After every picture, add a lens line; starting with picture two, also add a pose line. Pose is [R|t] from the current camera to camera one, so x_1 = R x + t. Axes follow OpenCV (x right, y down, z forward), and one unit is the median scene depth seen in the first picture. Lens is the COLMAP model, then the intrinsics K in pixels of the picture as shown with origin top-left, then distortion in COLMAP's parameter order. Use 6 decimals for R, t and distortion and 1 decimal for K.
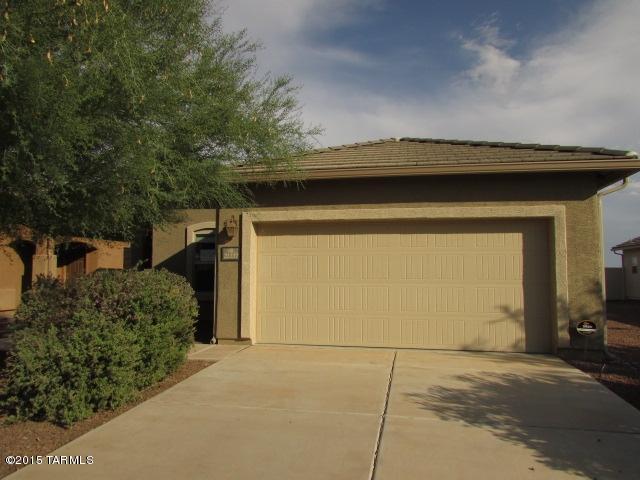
lens RADIAL K [[451.6, 0, 320.0], [0, 451.6, 240.0], [0, 0, 1]] dist [-0.061988, 0.000779]
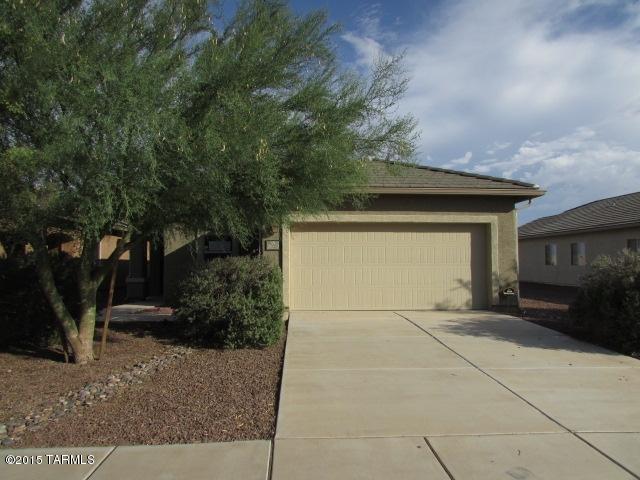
lens RADIAL K [[451.6, 0, 320.0], [0, 451.6, 240.0], [0, 0, 1]] dist [-0.061988, 0.000779]
pose [[0.967965, 0.004090, 0.251050, -0.458652], [-0.010047, 0.999698, 0.022449, -0.019697], [-0.250882, -0.024252, 0.967714, -0.397114]]
